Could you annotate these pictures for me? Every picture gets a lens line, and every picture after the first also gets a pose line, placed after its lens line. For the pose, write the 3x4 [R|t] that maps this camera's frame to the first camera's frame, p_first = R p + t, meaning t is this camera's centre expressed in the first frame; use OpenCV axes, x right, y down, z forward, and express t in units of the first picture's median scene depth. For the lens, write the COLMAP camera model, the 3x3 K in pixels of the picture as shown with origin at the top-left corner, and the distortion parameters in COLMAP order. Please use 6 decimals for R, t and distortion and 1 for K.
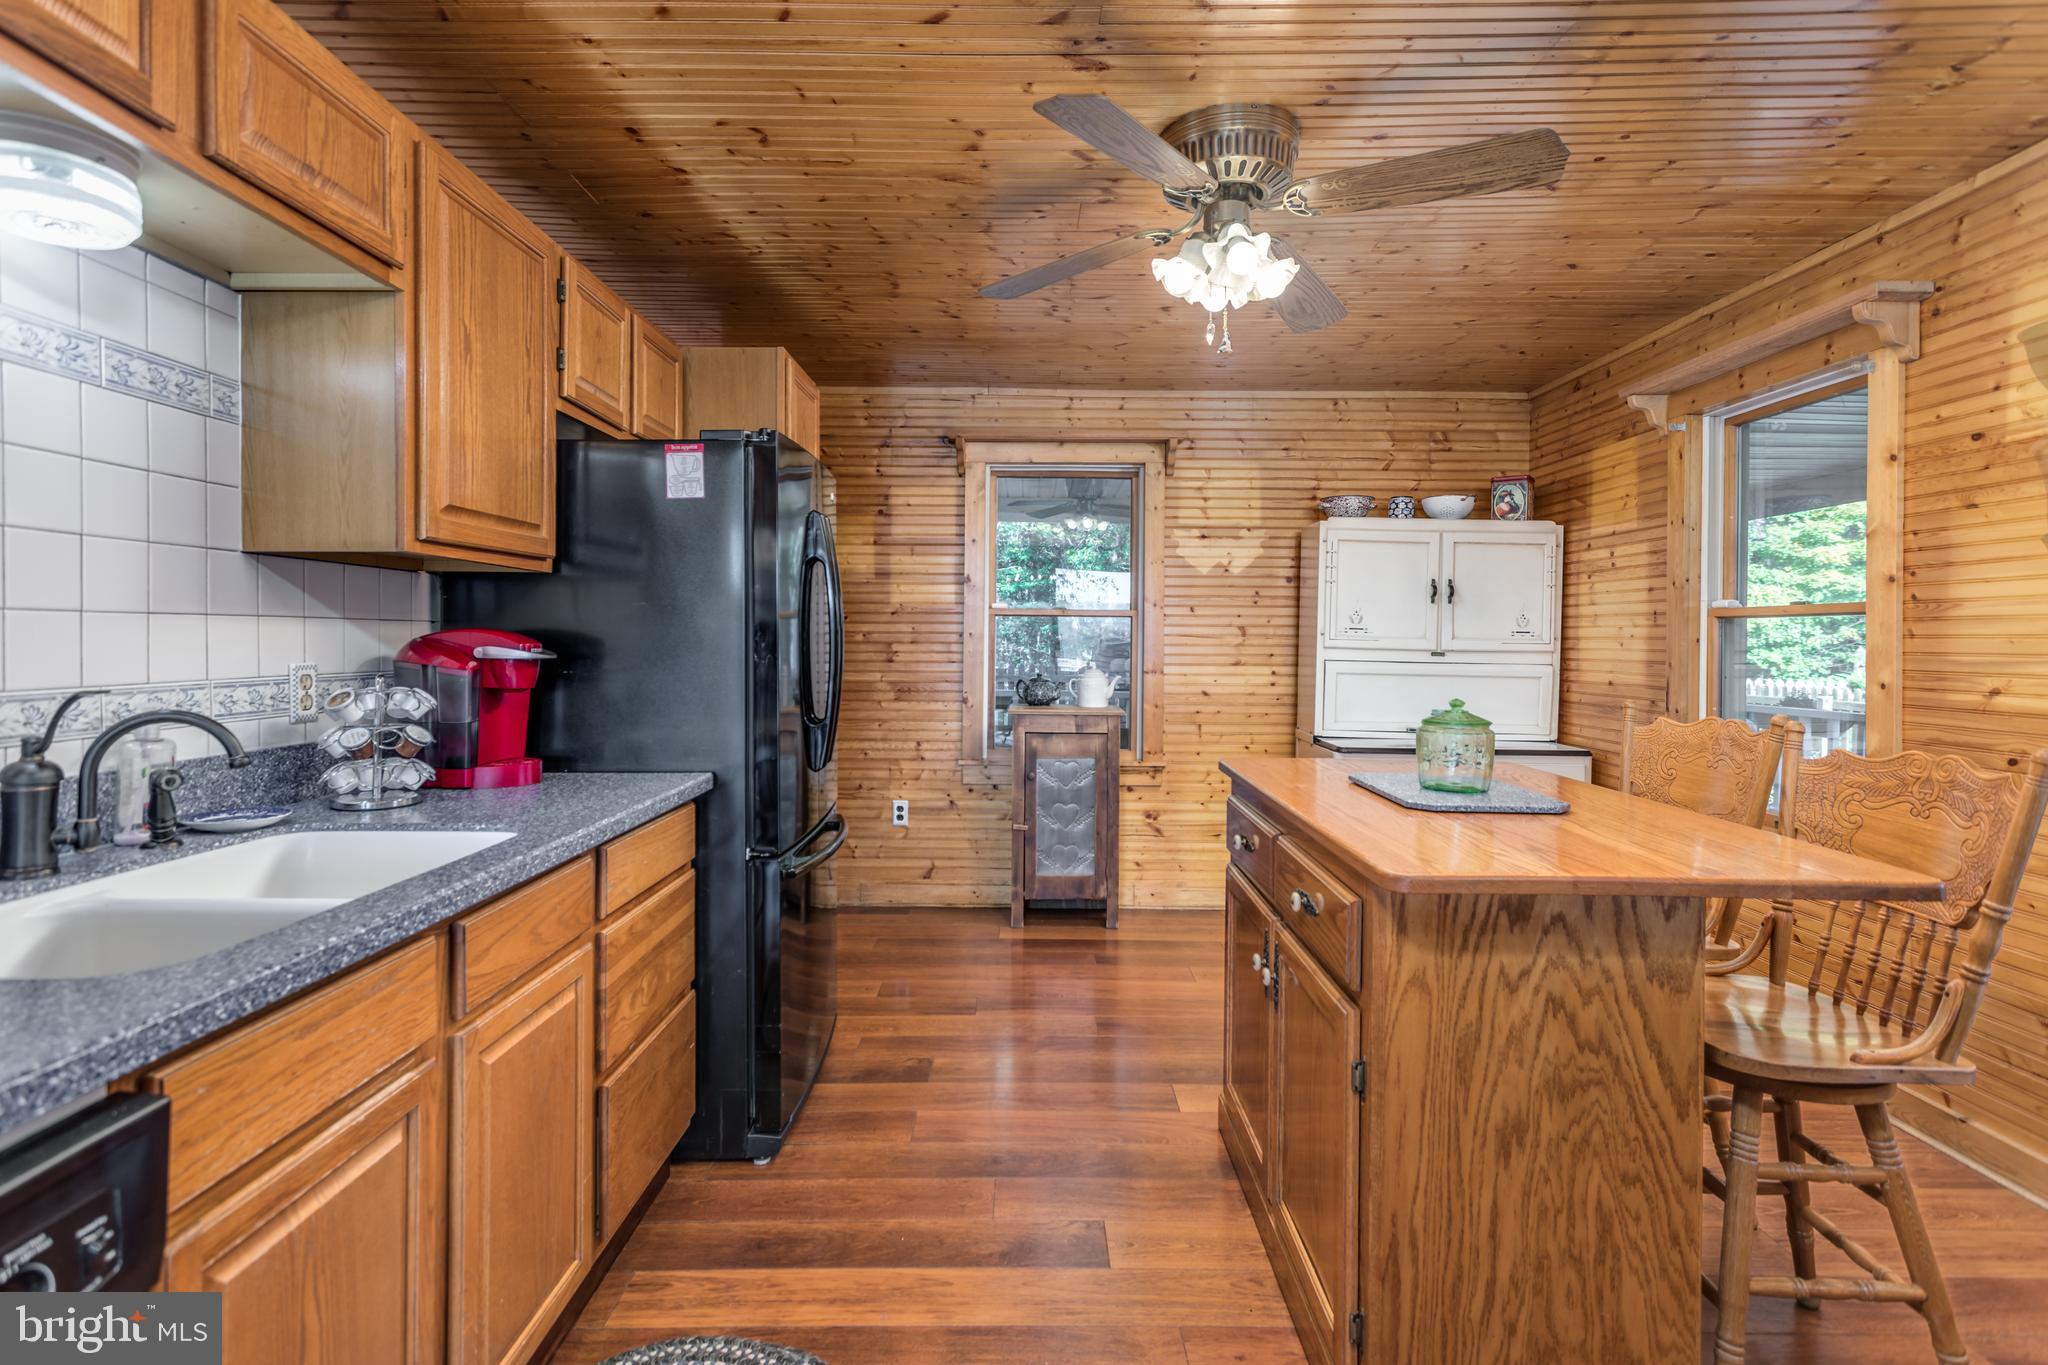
lens RADIAL K [[977.4, 0, 1015.9], [0, 977.4, 640.9], [0, 0, 1]] dist [0.004214, 0.002149]
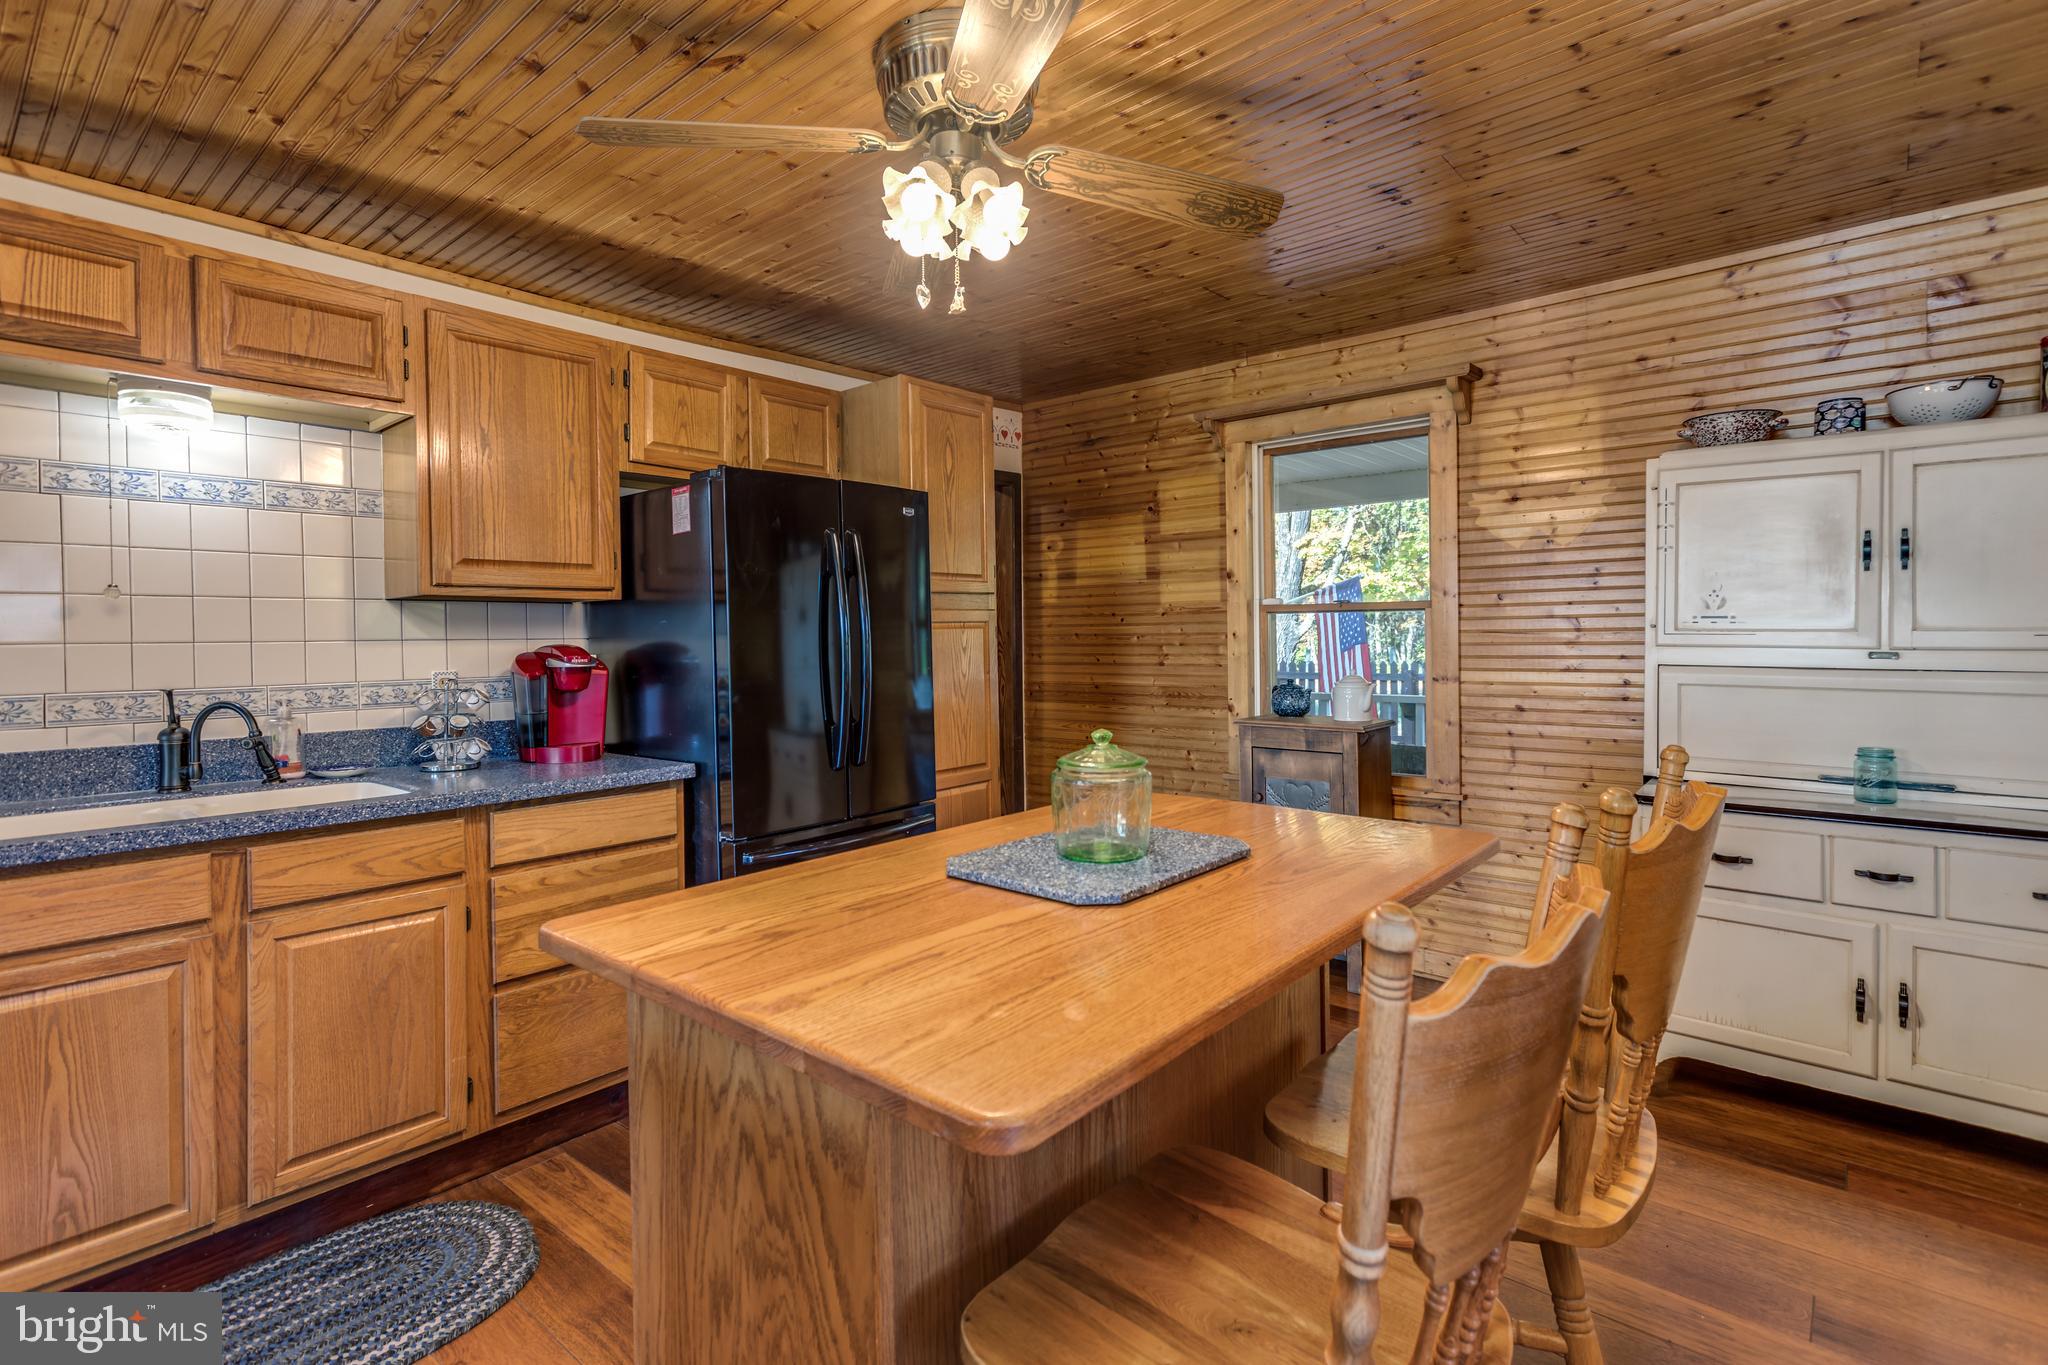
lens RADIAL K [[977.4, 0, 1015.9], [0, 977.4, 640.9], [0, 0, 1]] dist [0.004214, 0.002149]
pose [[0.761830, -0.013427, -0.647638, 0.389143], [0.015732, 0.999874, -0.002224, -0.002375], [0.647586, -0.008494, 0.761945, 0.184755]]
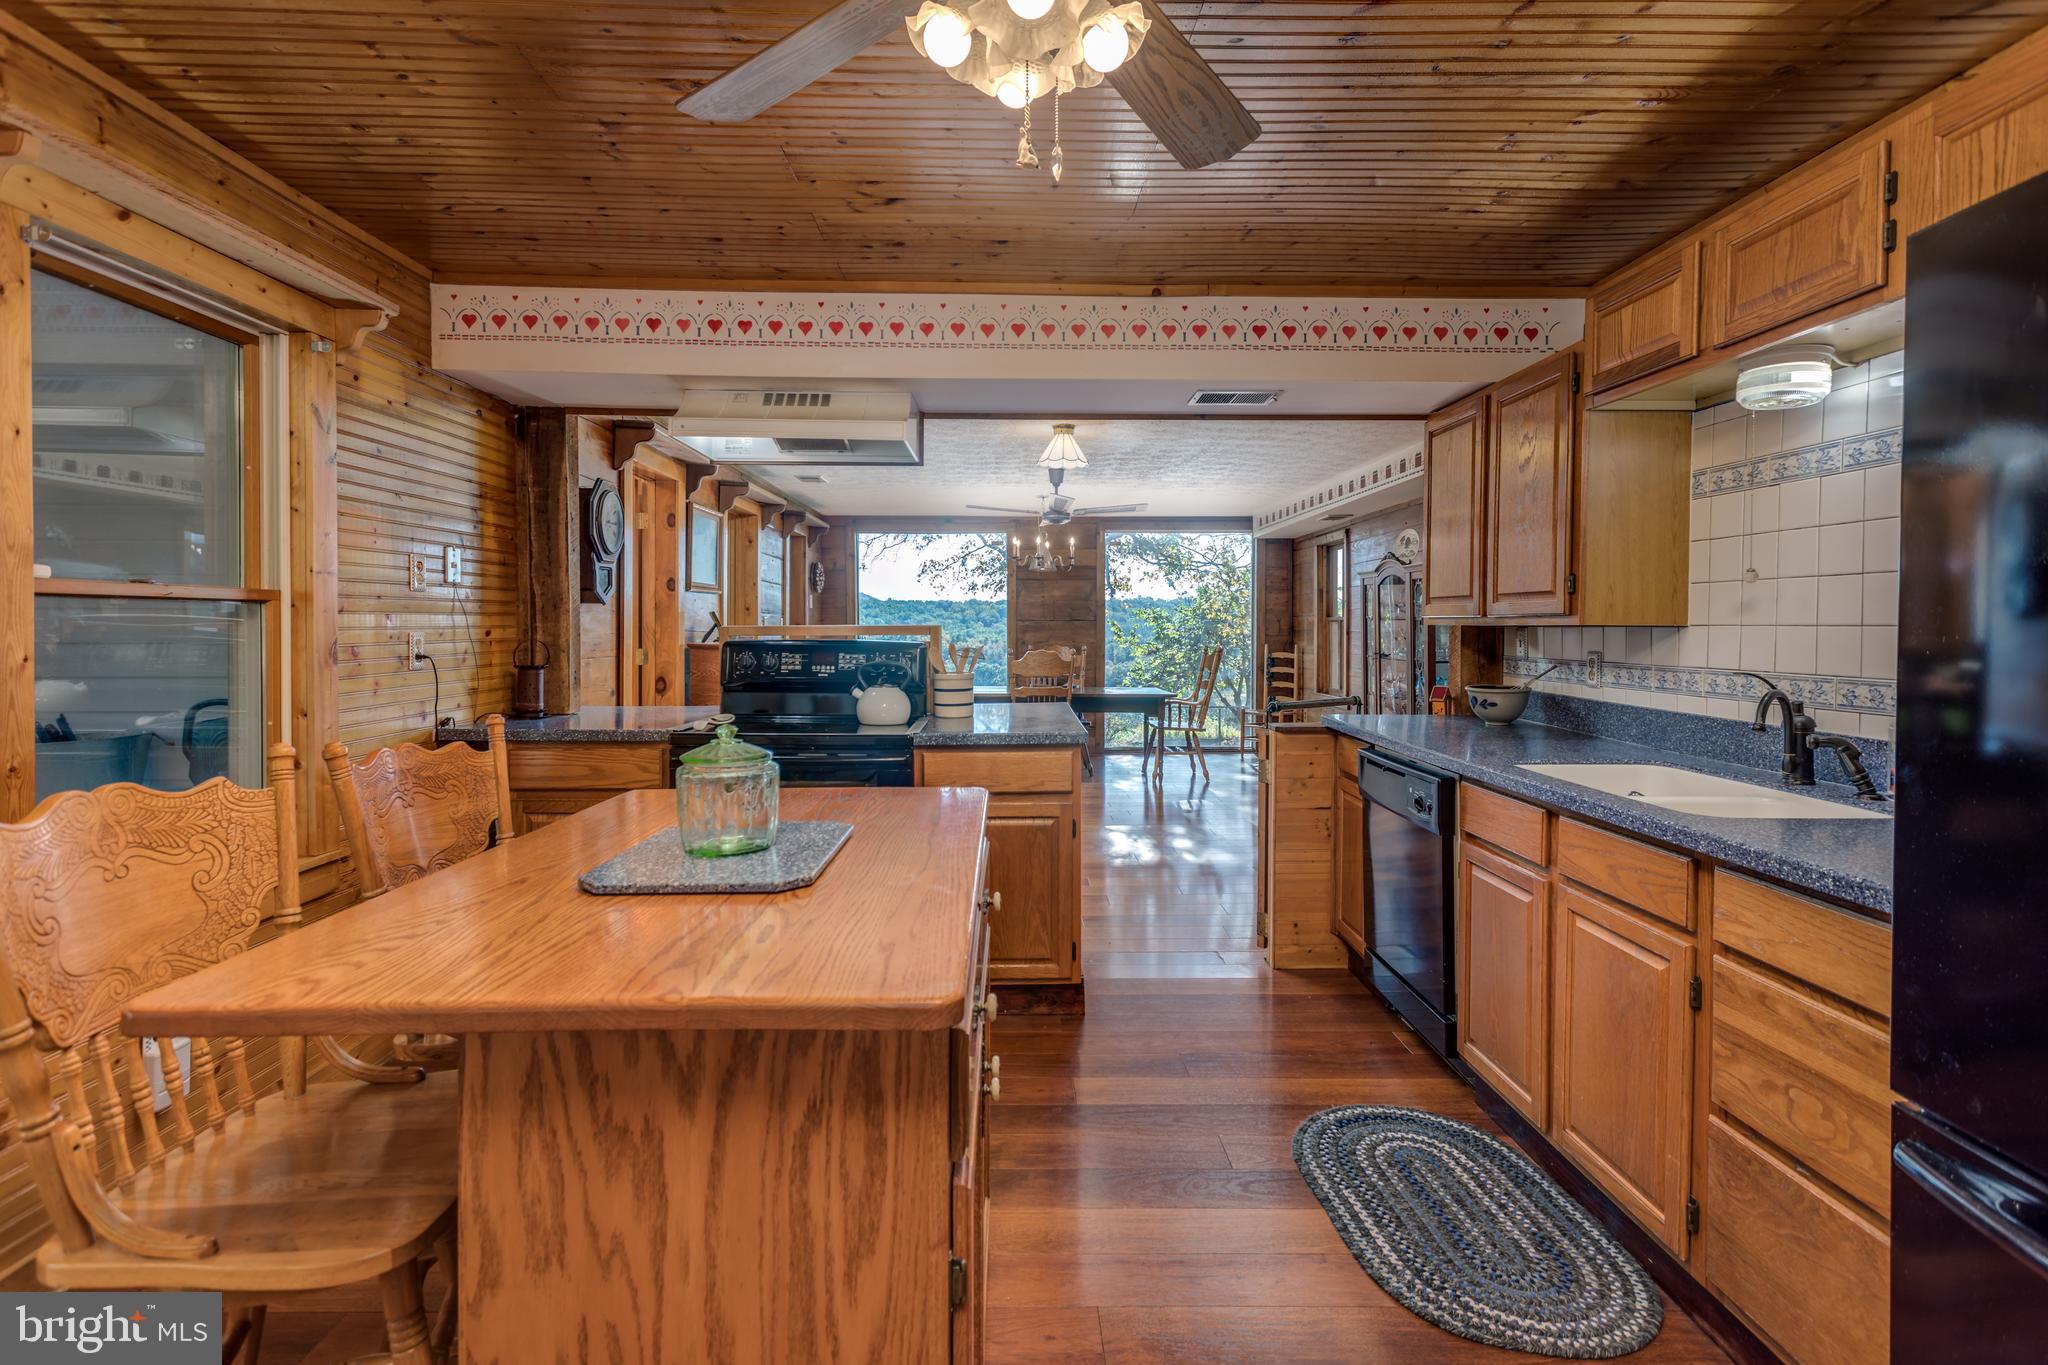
lens RADIAL K [[1031.9, 0, 1018.3], [0, 1031.9, 639.9], [0, 0, 1]] dist [-0.000668, 0.002650]
pose [[-0.999924, -0.005512, -0.011073, 0.107704], [-0.005751, 0.999748, 0.021690, -0.010688], [0.010951, 0.021752, -0.999703, 0.800233]]
